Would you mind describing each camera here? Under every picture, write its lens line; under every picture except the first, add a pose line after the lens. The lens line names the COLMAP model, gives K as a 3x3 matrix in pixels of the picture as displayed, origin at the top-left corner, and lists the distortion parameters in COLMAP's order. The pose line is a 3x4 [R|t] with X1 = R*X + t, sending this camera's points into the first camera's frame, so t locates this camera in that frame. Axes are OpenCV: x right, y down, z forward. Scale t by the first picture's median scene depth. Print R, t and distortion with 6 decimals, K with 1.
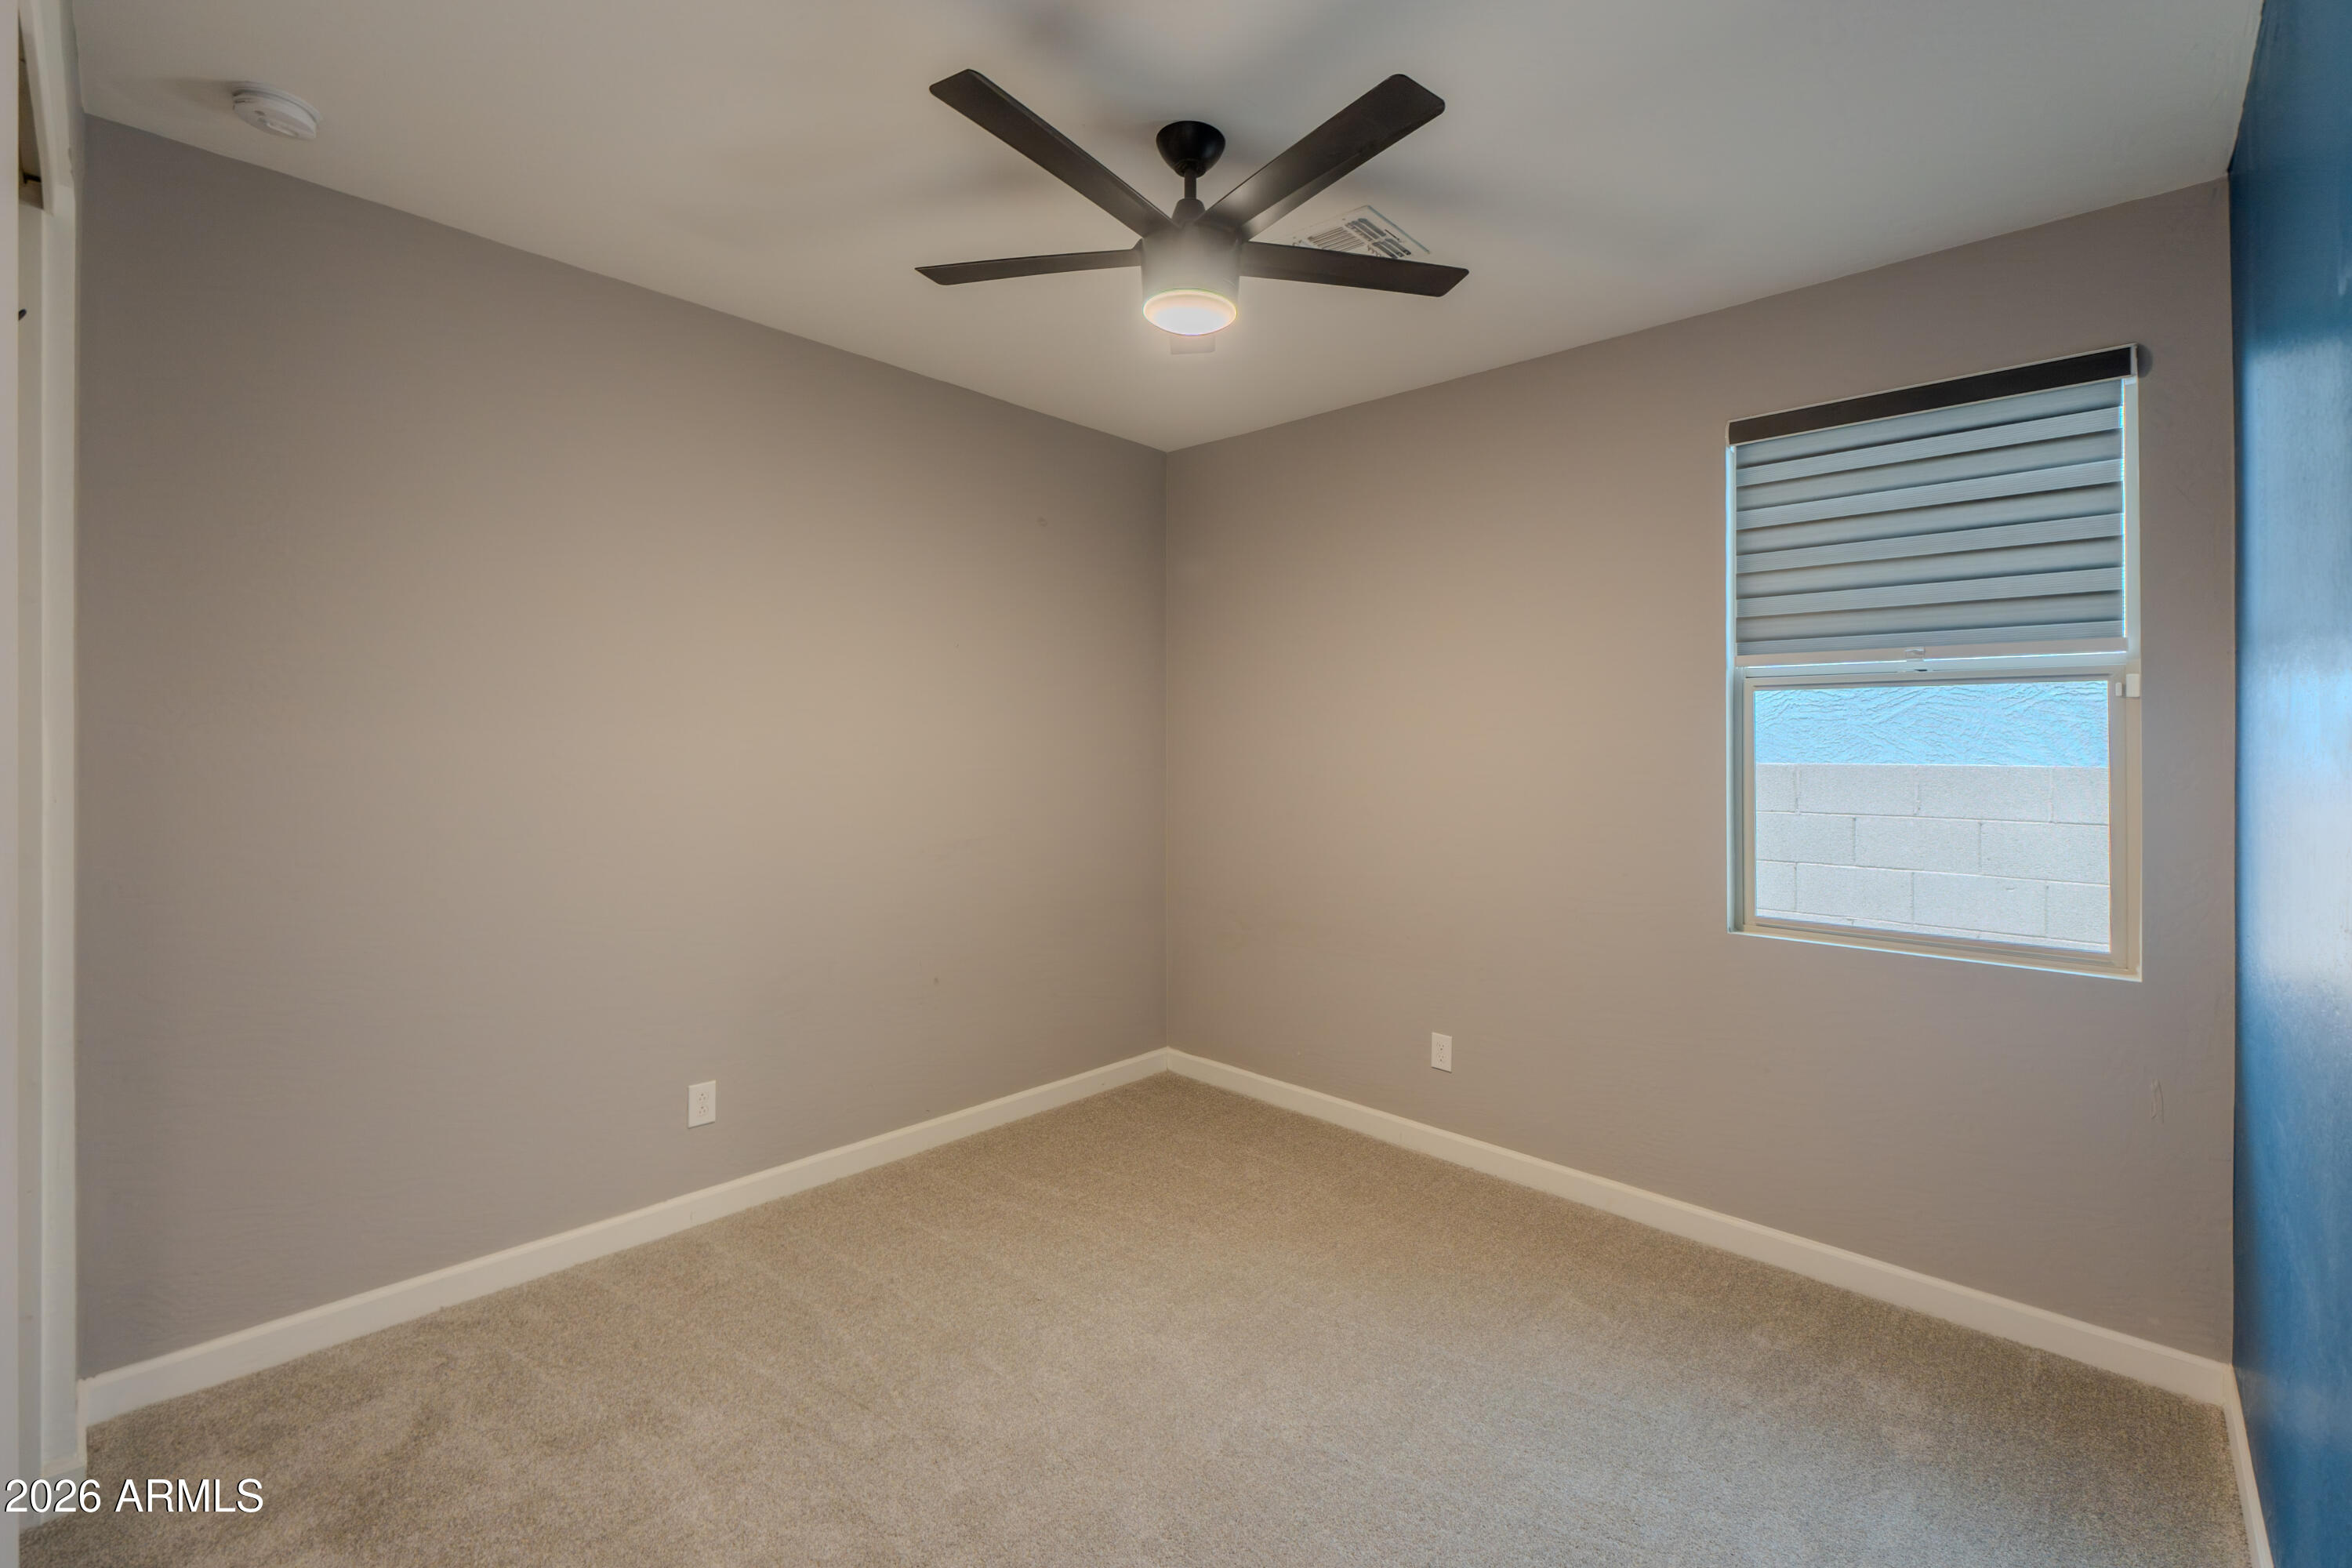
lens RADIAL K [[1002.7, 0, 1192.2], [0, 1002.7, 762.9], [0, 0, 1]] dist [-0.002925, -0.000151]
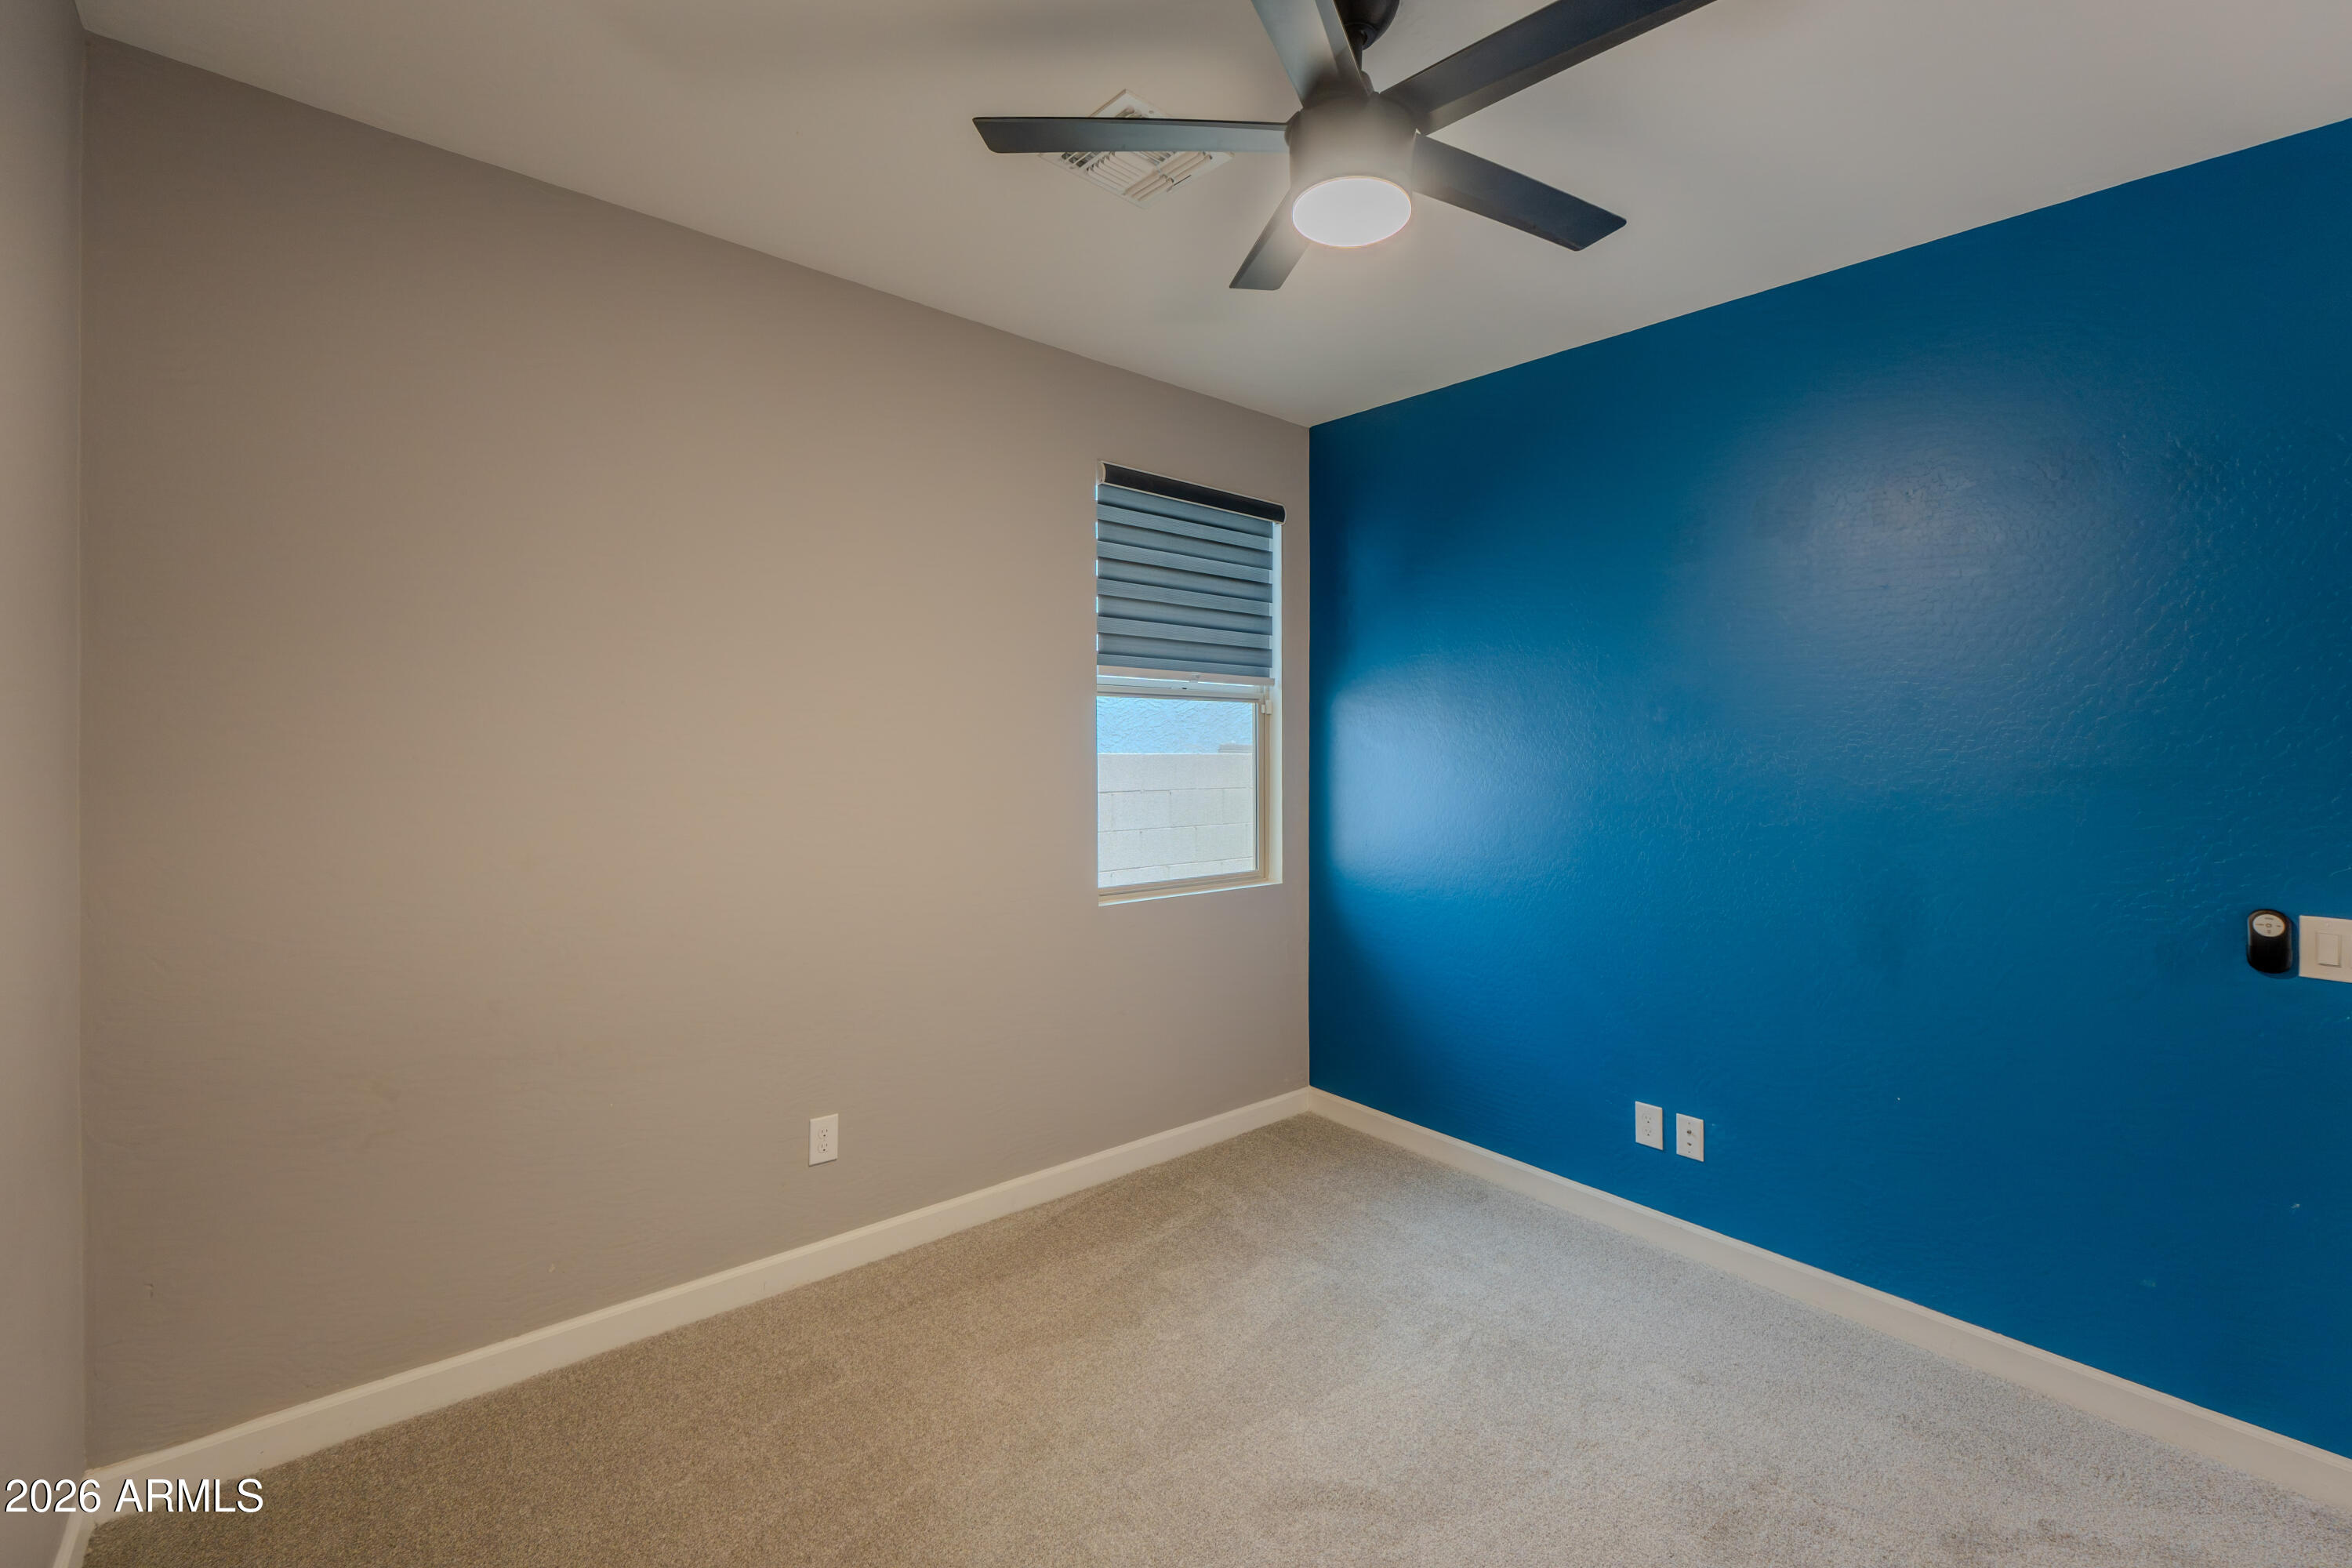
lens RADIAL K [[1002.7, 0, 1192.2], [0, 1002.7, 762.9], [0, 0, 1]] dist [-0.002925, -0.000151]
pose [[0.108204, -0.019631, 0.993935, -0.701340], [0.020556, 0.999635, 0.017506, -0.015106], [-0.993916, 0.018537, 0.108568, 0.905562]]
